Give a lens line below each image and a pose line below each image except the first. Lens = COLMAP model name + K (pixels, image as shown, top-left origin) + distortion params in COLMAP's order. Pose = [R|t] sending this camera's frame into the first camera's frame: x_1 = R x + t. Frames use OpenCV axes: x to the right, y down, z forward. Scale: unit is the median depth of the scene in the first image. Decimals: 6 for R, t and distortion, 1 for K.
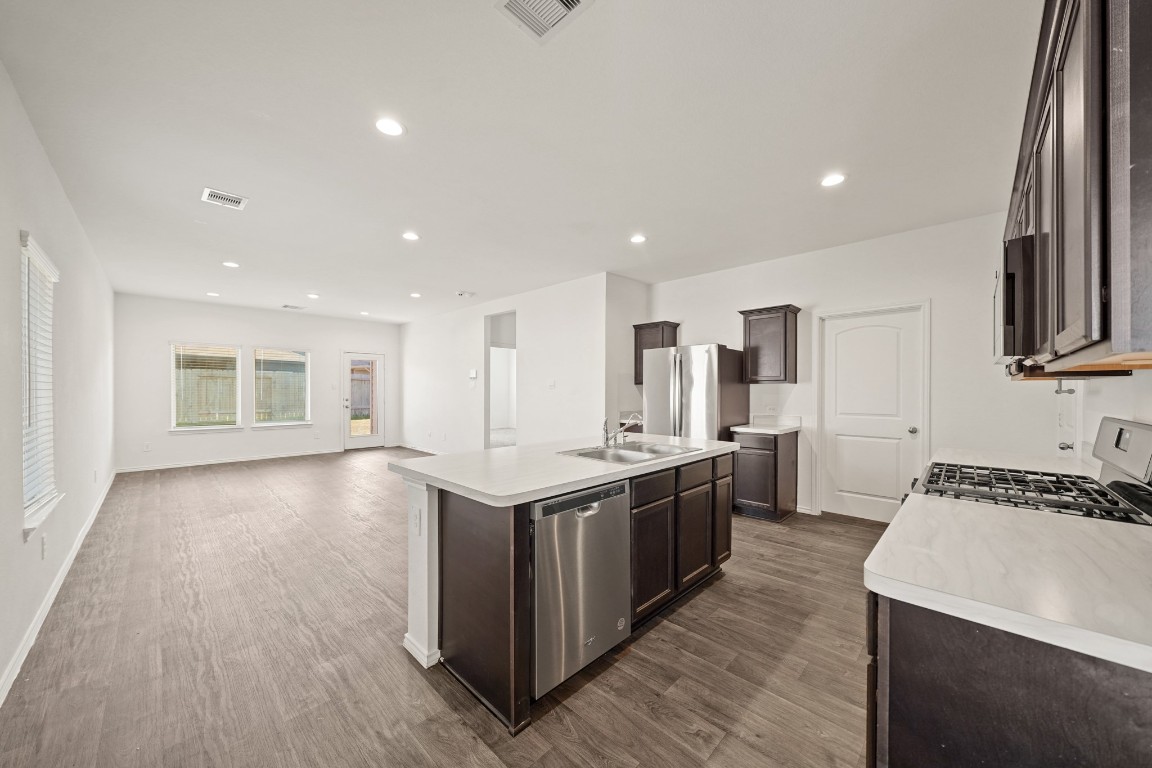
lens RADIAL K [[400.8, 0, 576.0], [0, 400.8, 384.0], [0, 0, 1]] dist [0.000066, -0.000002]
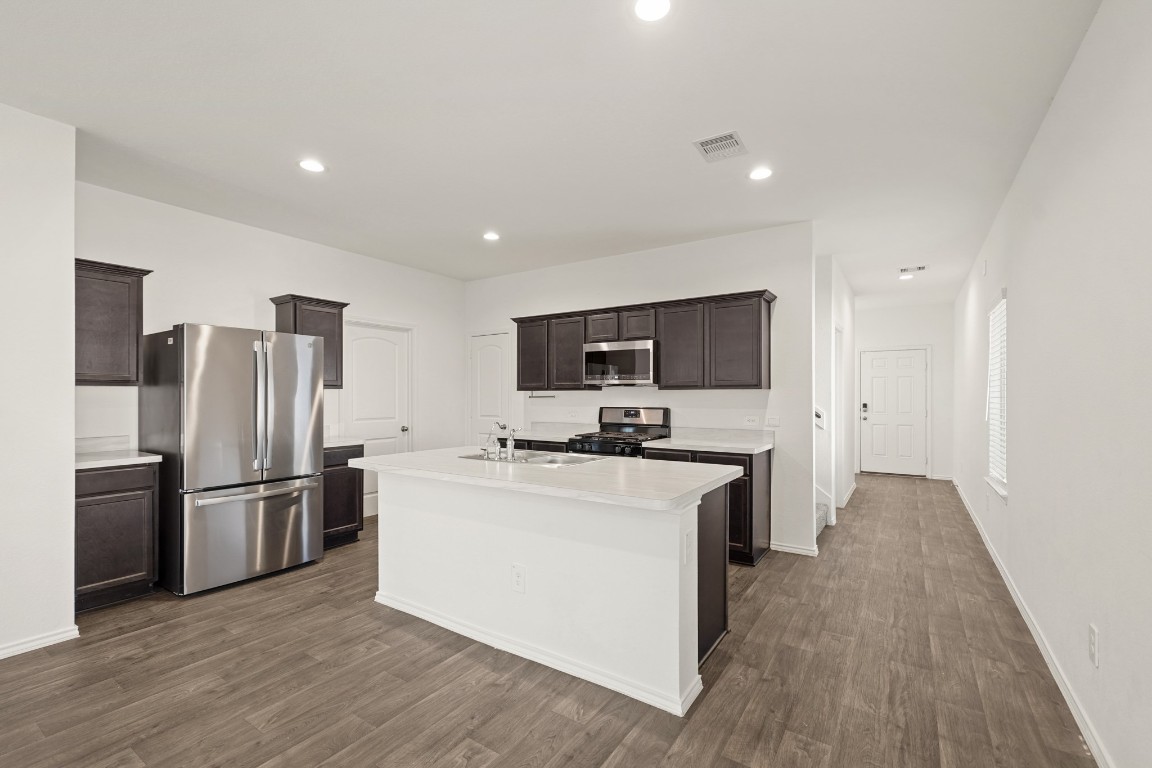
lens RADIAL K [[496.0, 0, 576.1], [0, 496.0, 393.9], [0, 0, 1]] dist [0.012739, -0.000002]
pose [[-0.175837, 0.000269, 0.984419, -0.687470], [-0.011104, 0.999936, -0.002256, 0.004984], [-0.984357, -0.011328, -0.175823, 0.696328]]
